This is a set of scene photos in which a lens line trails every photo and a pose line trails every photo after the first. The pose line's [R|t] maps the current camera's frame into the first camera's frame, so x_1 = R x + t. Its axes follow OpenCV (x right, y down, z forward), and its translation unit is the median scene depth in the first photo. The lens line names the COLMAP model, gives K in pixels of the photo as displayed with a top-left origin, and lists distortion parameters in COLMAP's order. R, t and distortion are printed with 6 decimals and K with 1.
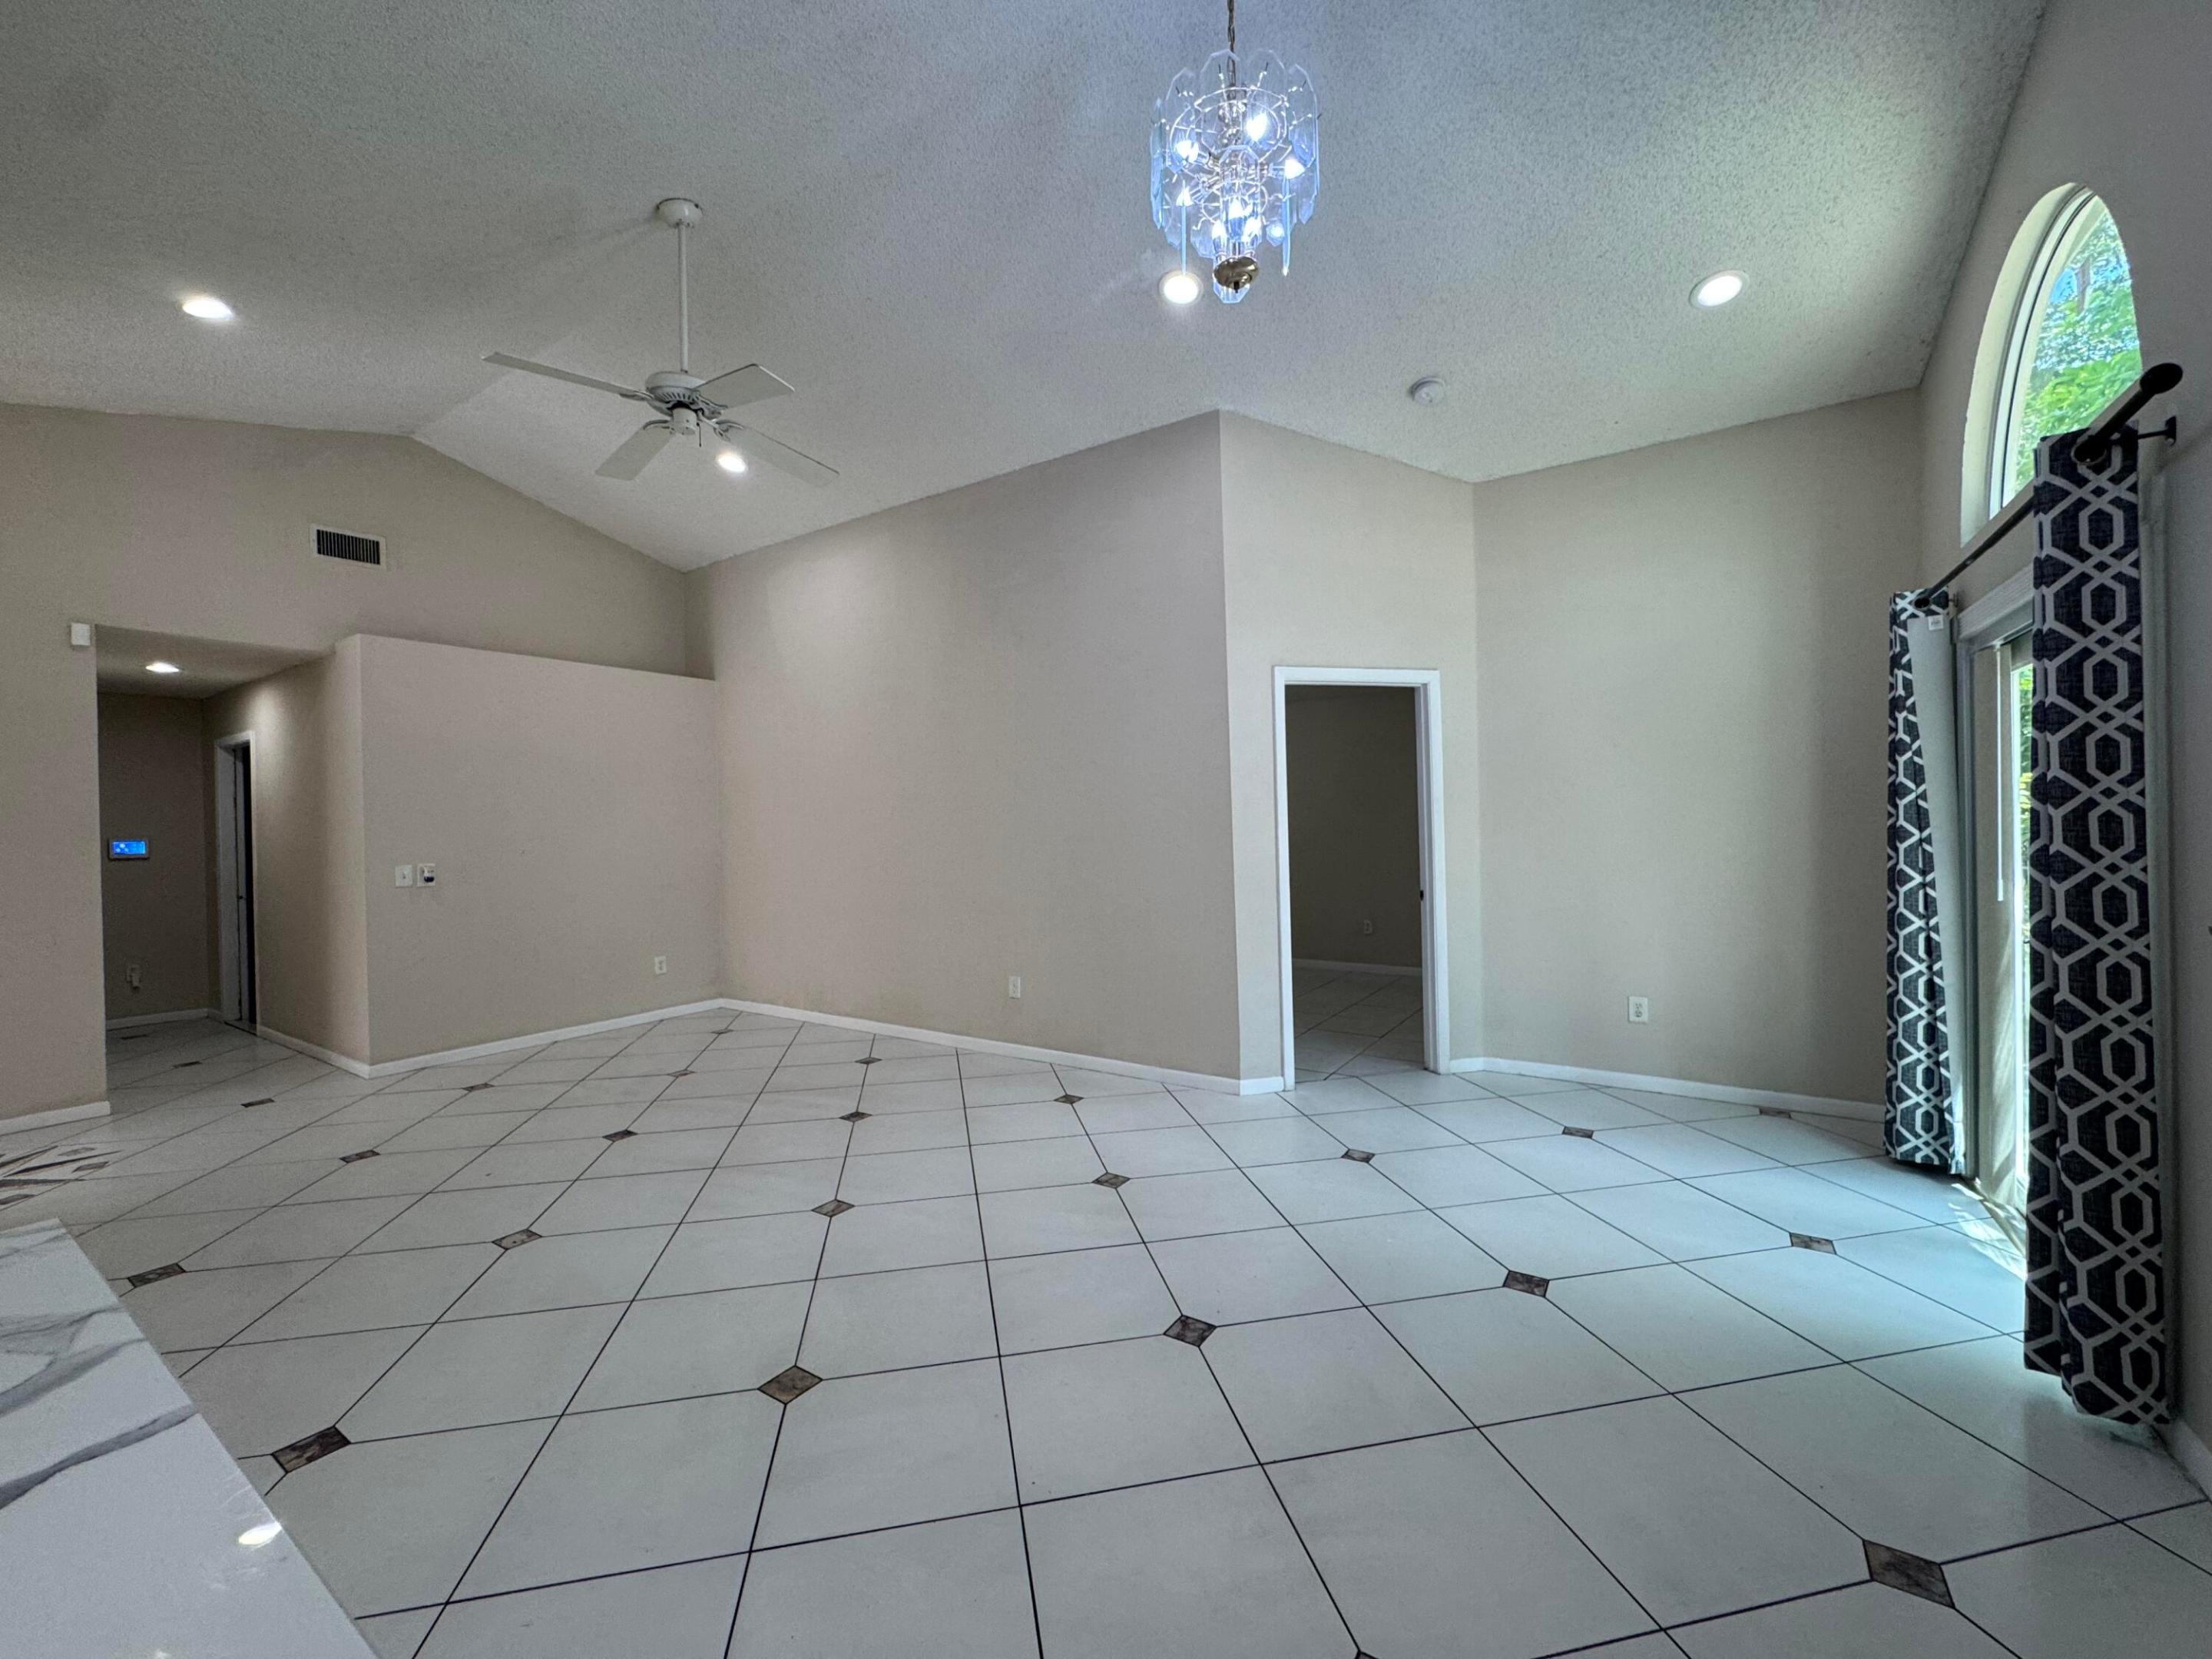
lens RADIAL K [[882.7, 0, 1105.3], [0, 882.7, 829.0], [0, 0, 1]] dist [-0.002347, 0.000028]
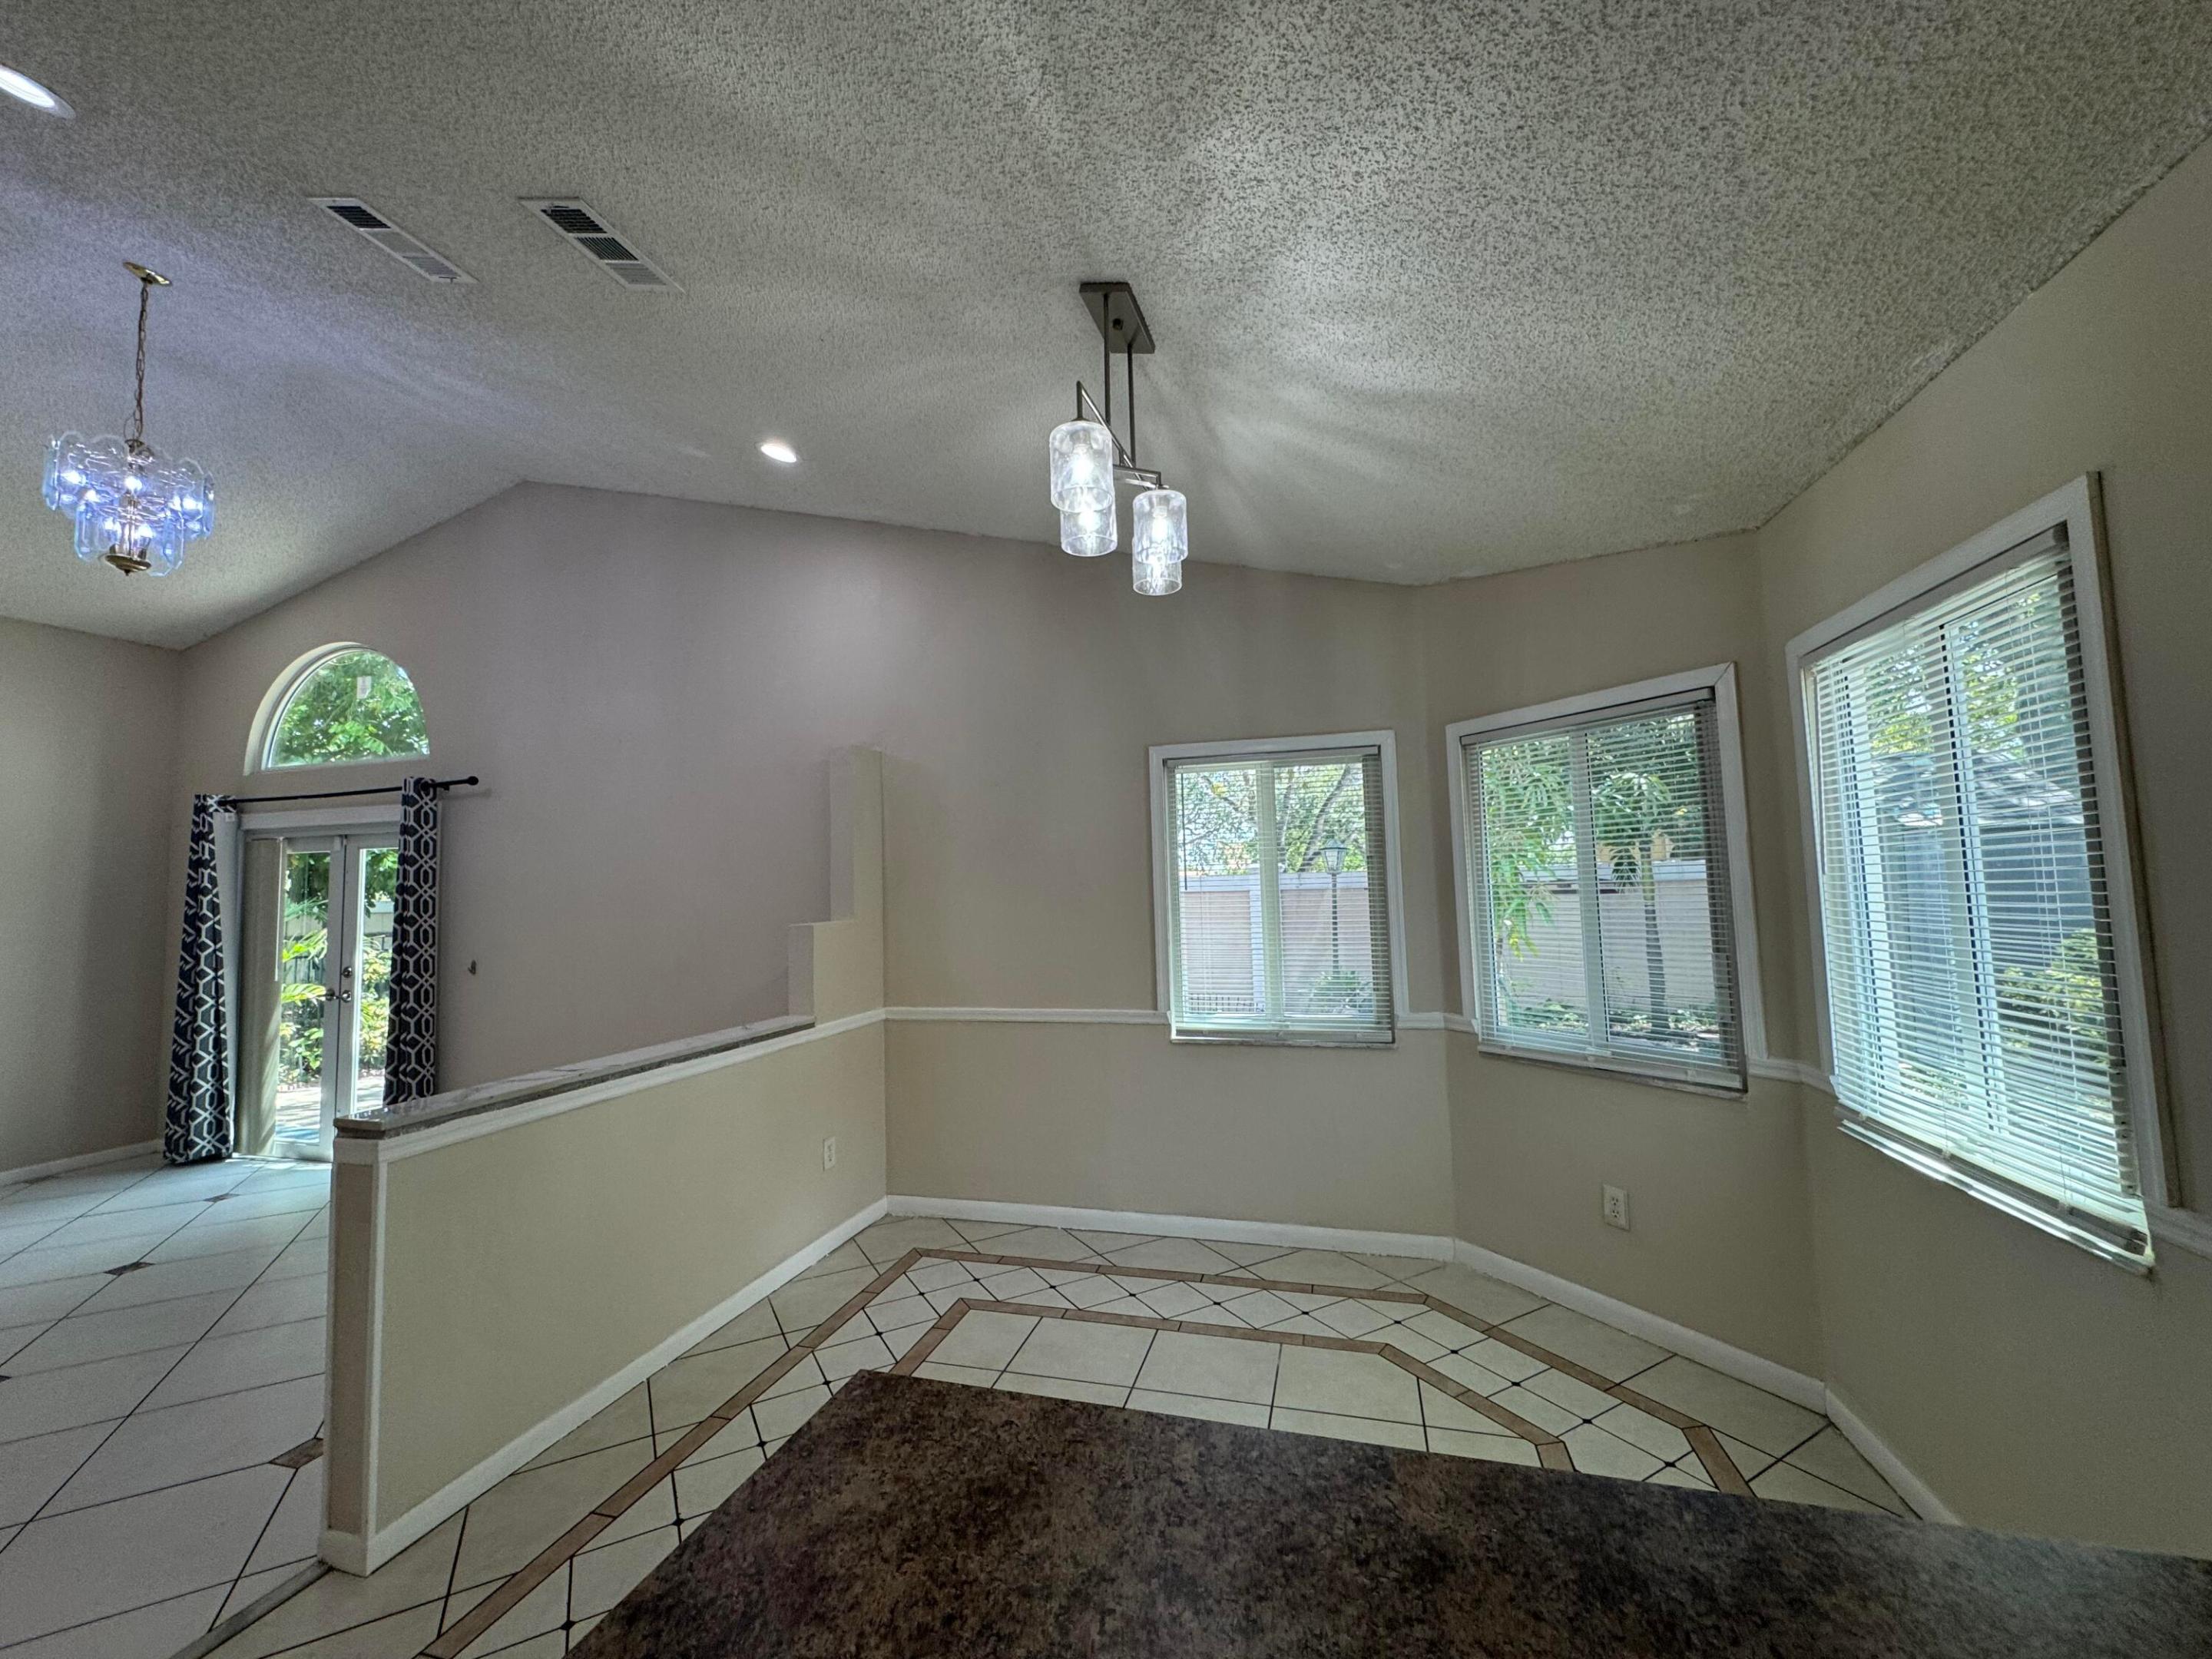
lens RADIAL K [[882.7, 0, 1105.3], [0, 882.7, 829.0], [0, 0, 1]] dist [-0.002347, 0.000028]
pose [[-0.307462, 0.095007, 0.946806, -1.114840], [0.037635, 0.995439, -0.087666, -0.004860], [-0.950816, 0.008680, -0.309635, -0.050828]]
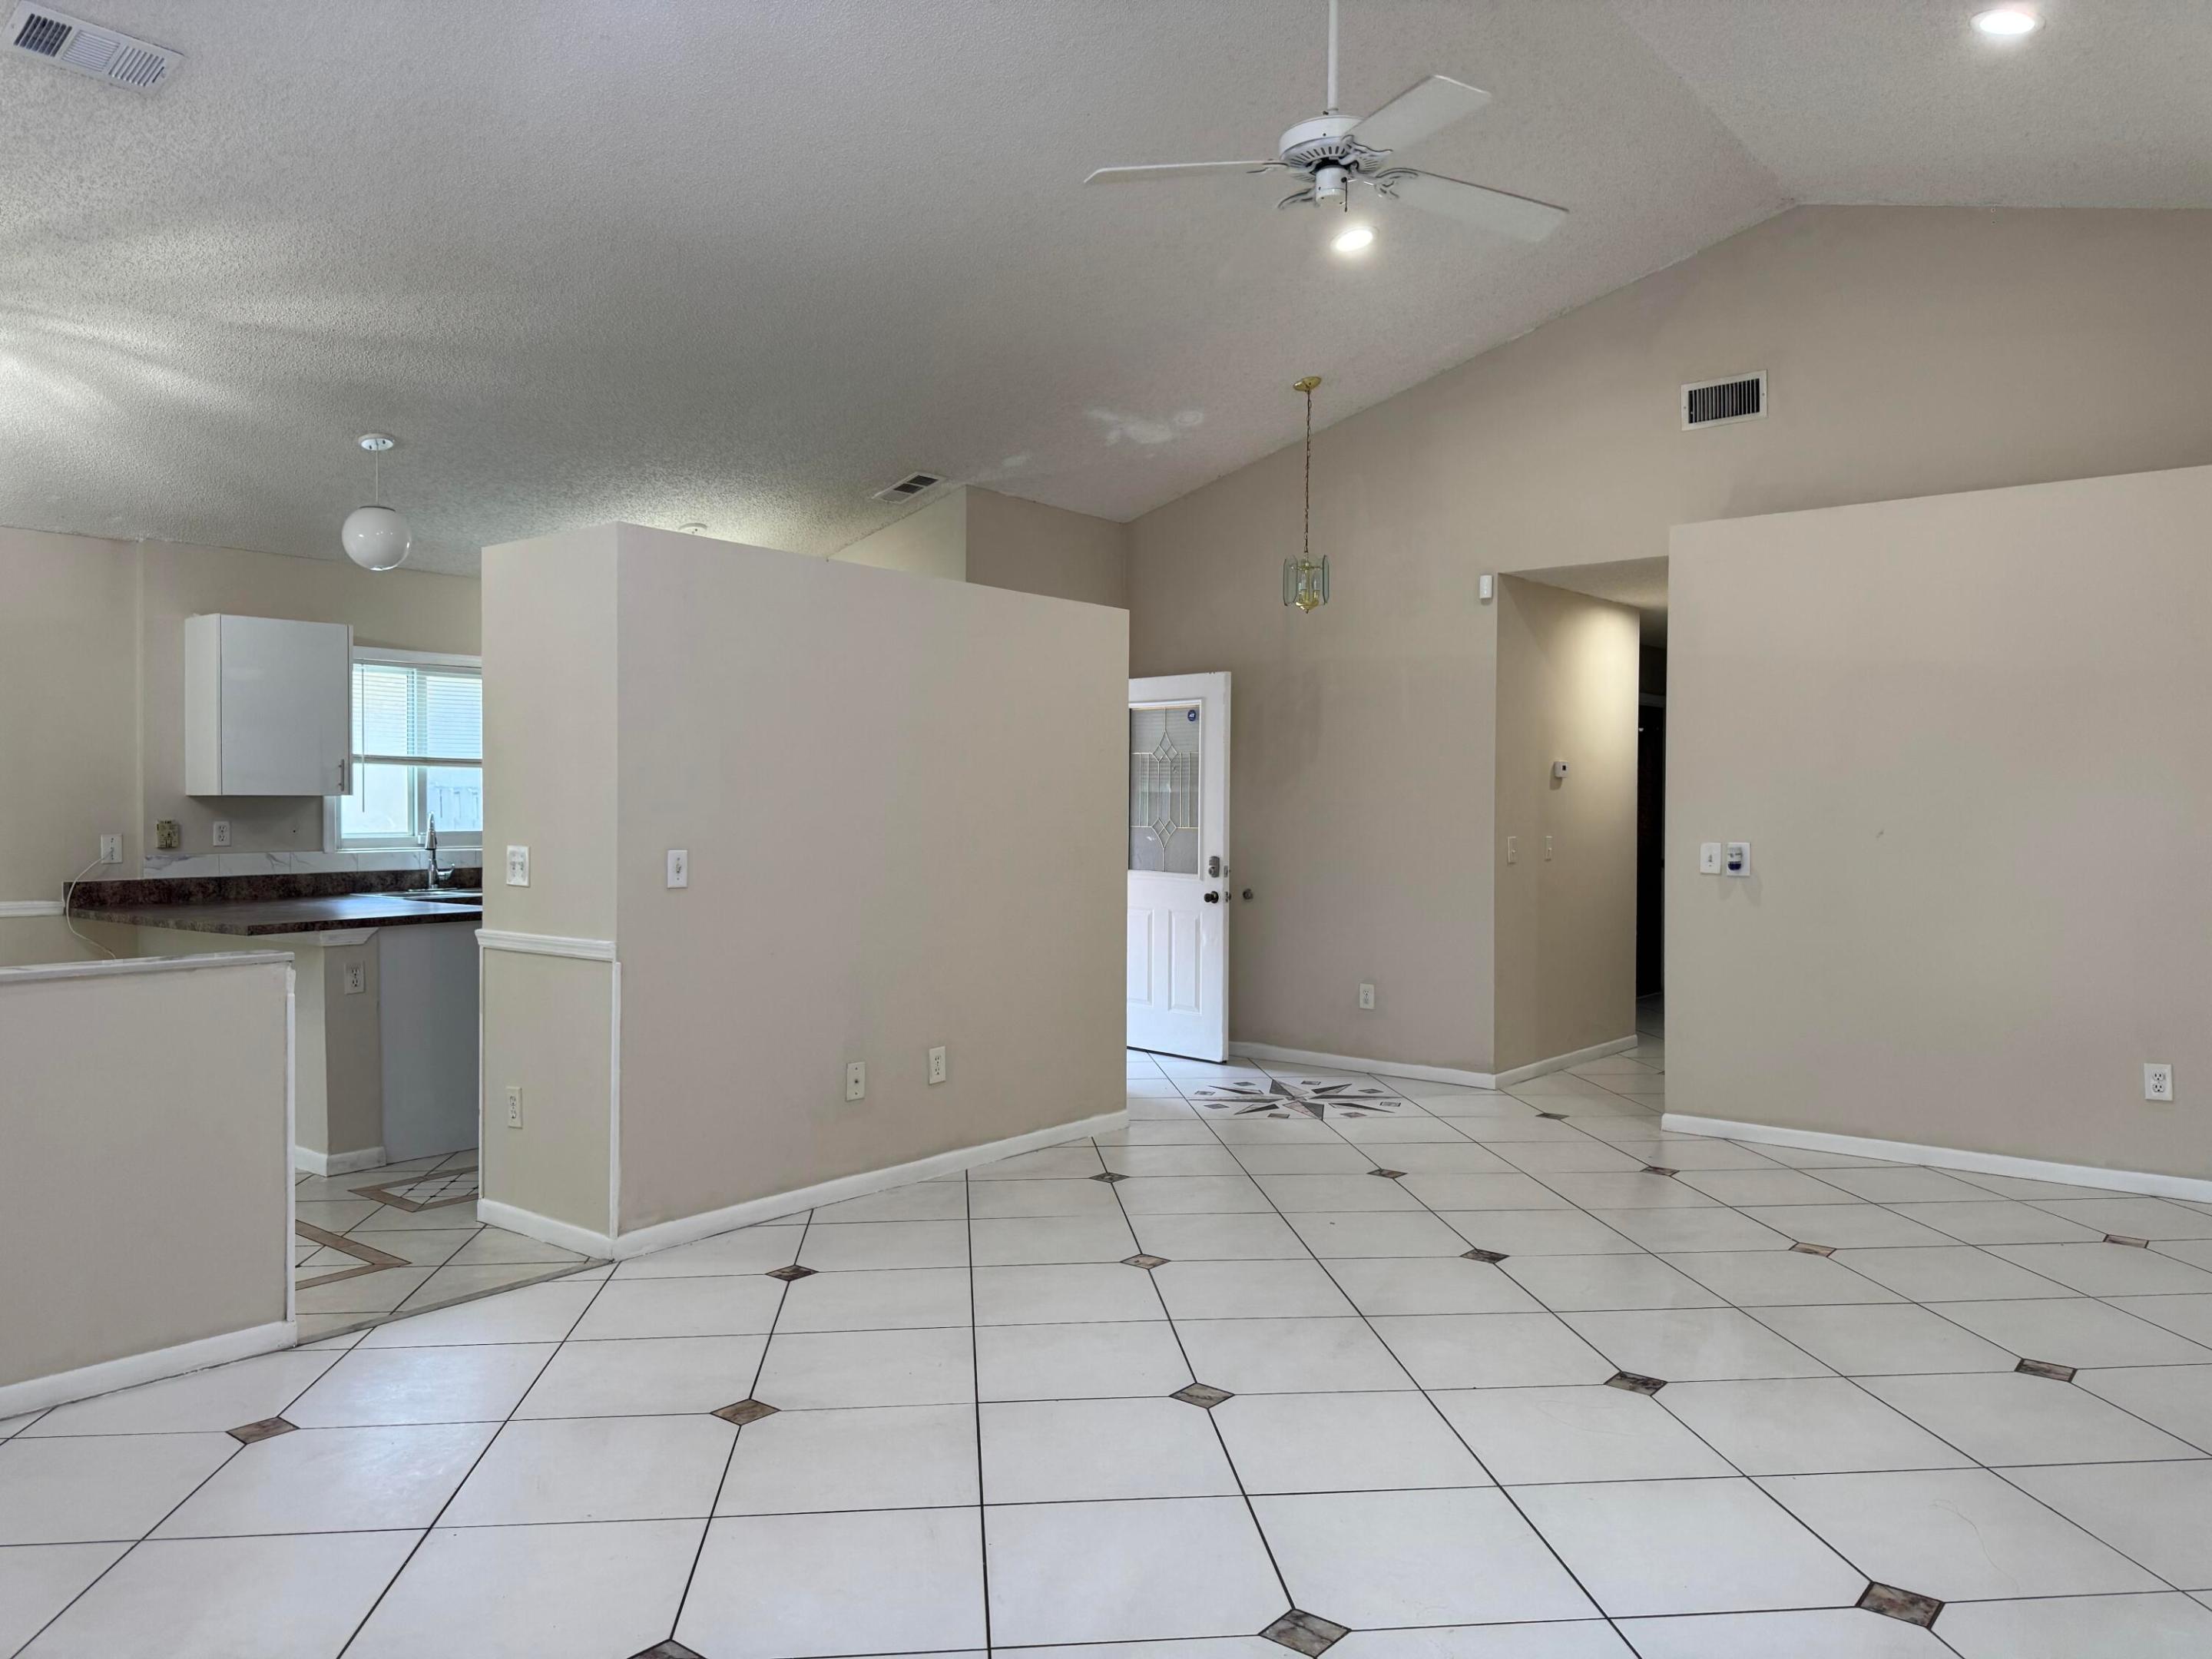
lens RADIAL K [[1576.8, 0, 1097.7], [0, 1576.8, 828.7], [0, 0, 1]] dist [0.006247, -0.001608]
pose [[-0.105542, 0.032449, -0.993885, 0.789582], [-0.008394, 0.999403, 0.033521, -0.013537], [0.994379, 0.011880, -0.105206, 1.009489]]
